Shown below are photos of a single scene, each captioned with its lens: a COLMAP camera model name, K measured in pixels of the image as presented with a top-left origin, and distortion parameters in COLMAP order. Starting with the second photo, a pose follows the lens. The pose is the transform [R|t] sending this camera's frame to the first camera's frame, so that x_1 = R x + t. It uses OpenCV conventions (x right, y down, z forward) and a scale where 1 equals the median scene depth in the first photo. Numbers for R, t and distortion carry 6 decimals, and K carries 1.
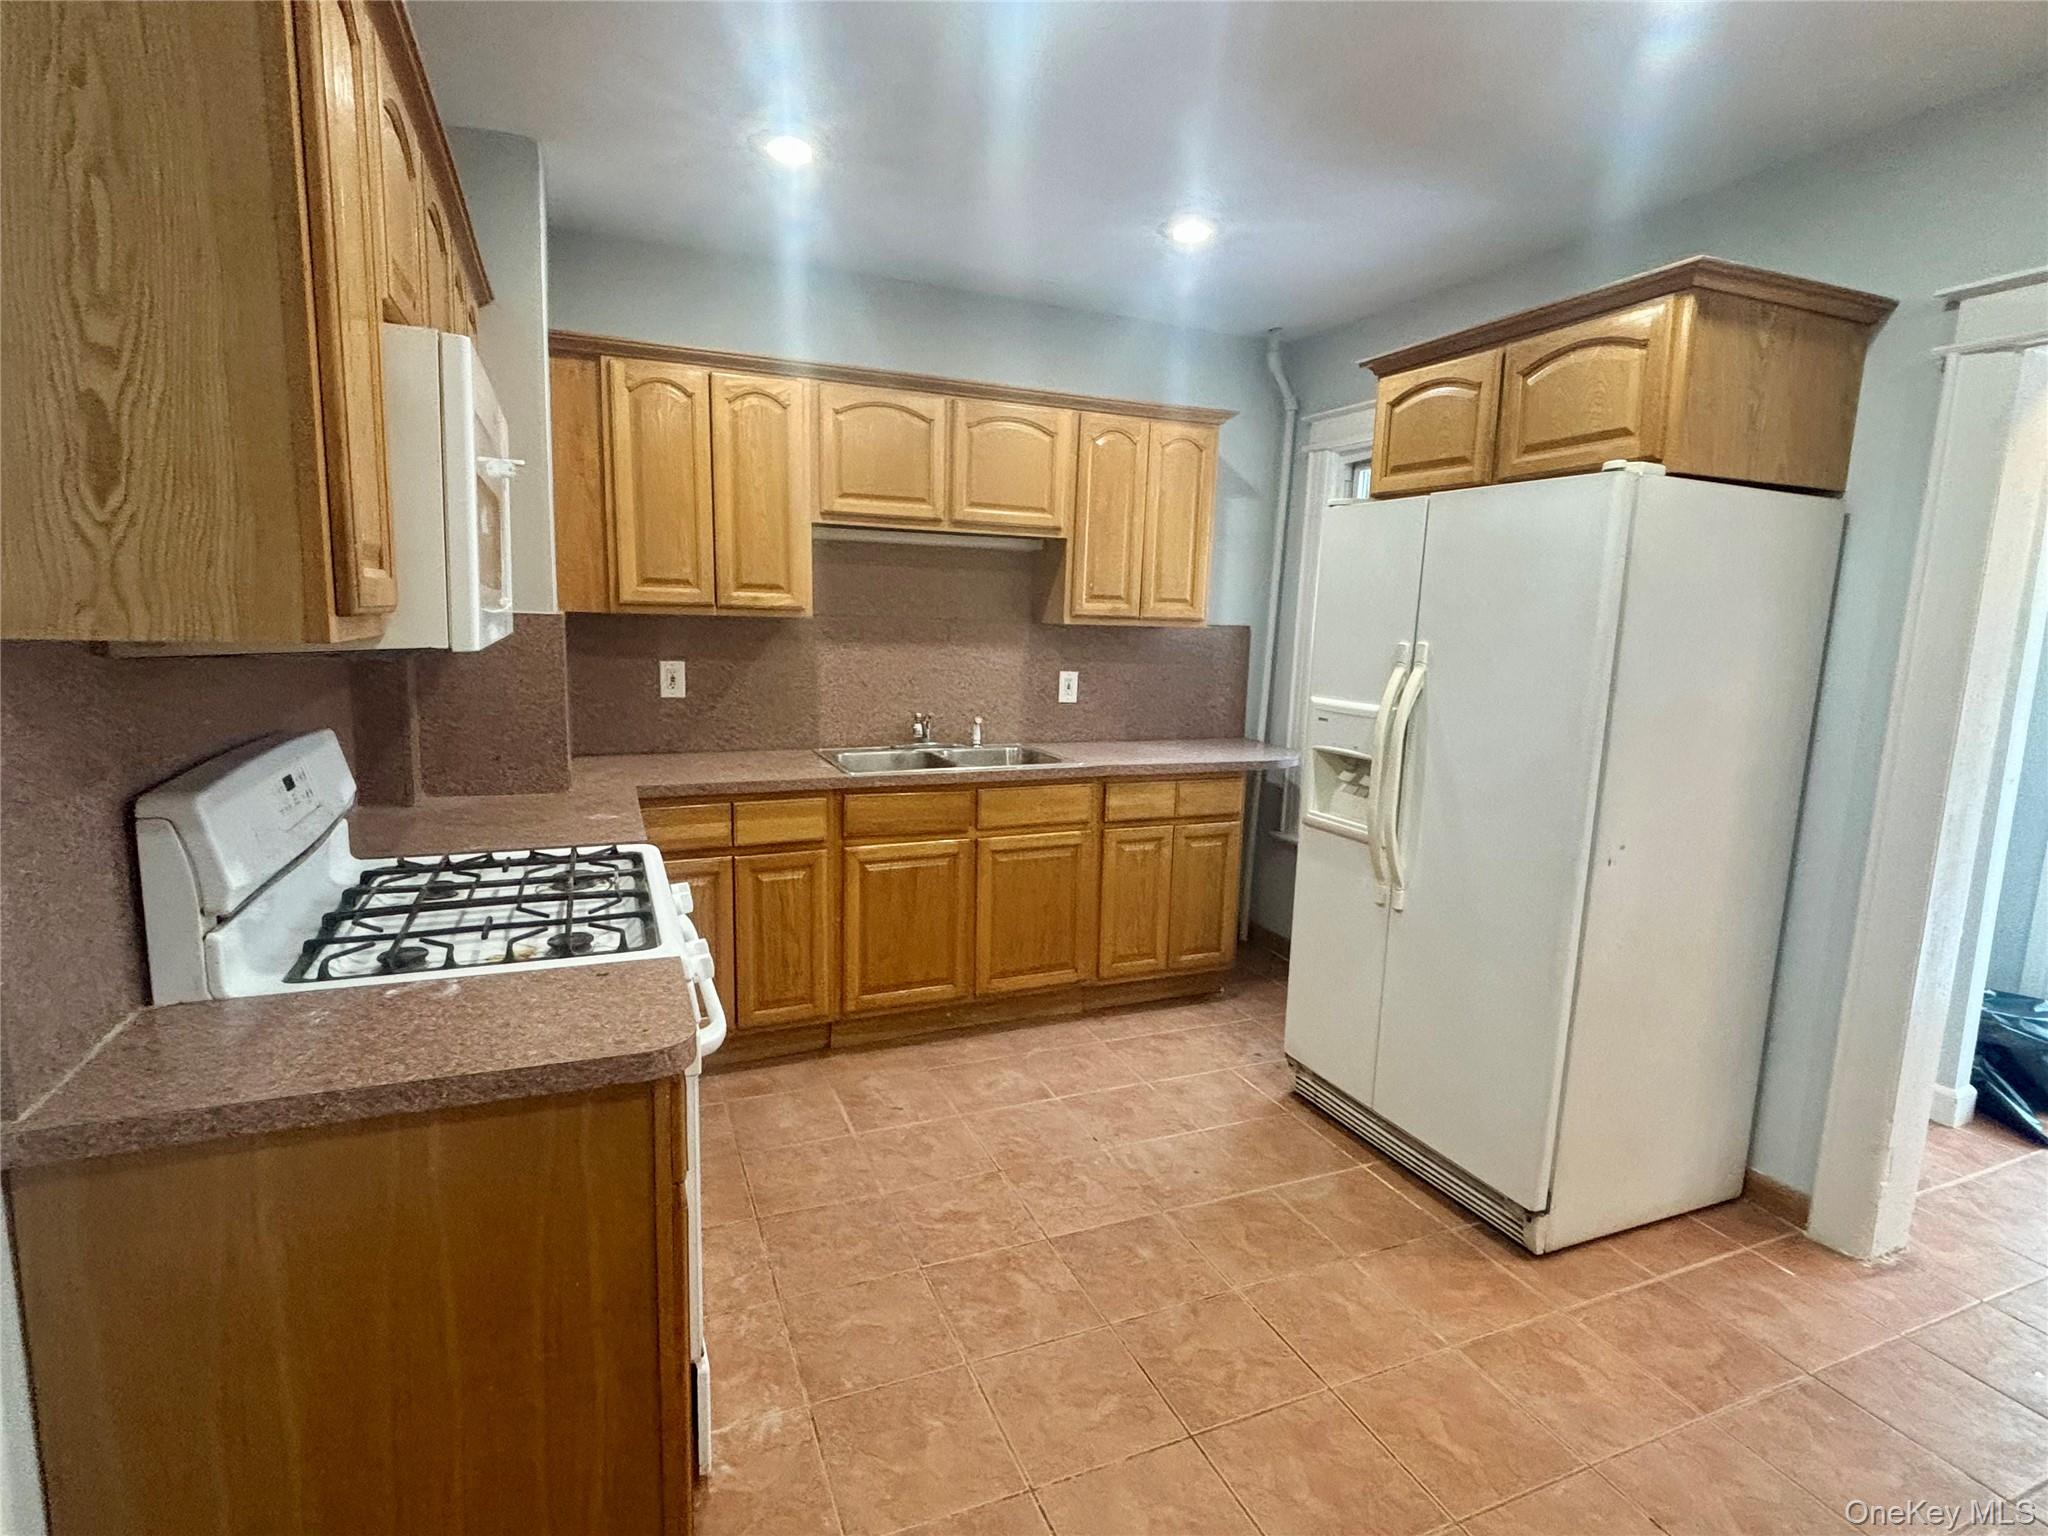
lens RADIAL K [[1017.8, 0, 1022.0], [0, 1017.8, 768.4], [0, 0, 1]] dist [0.007777, -0.002096]
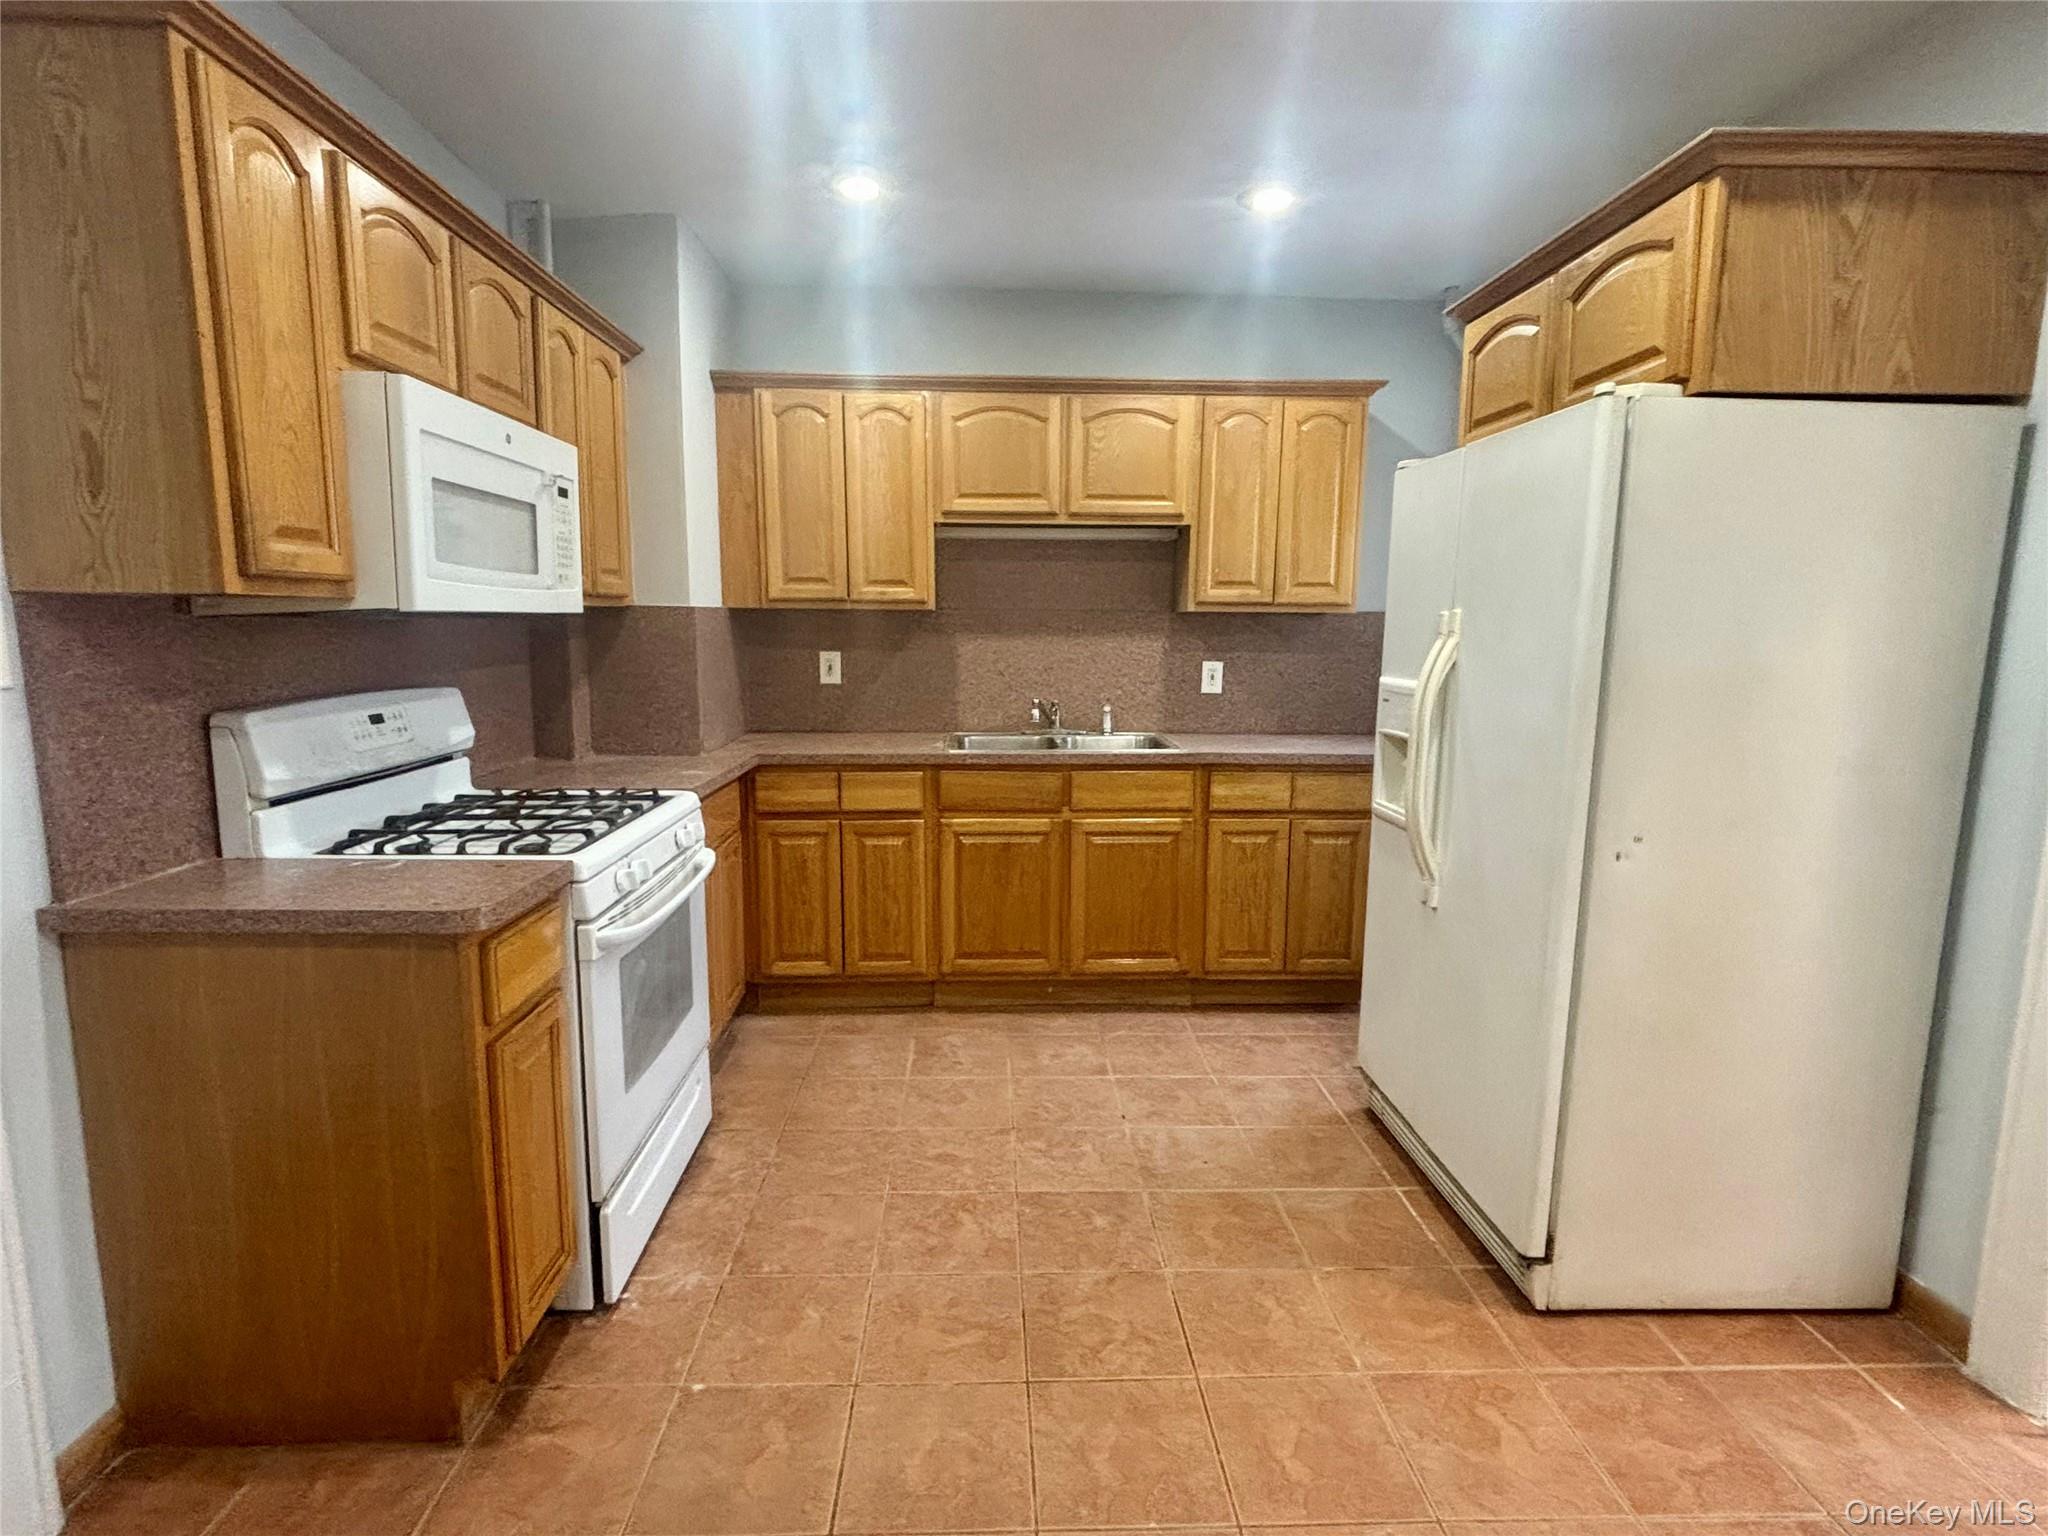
lens RADIAL K [[1017.8, 0, 1018.6], [0, 1017.8, 766.5], [0, 0, 1]] dist [0.007777, -0.002096]
pose [[0.933906, 0.029684, -0.356283, 0.306307], [-0.036315, 0.999269, -0.011937, 0.033891], [0.355669, 0.024086, 0.934302, 0.020012]]
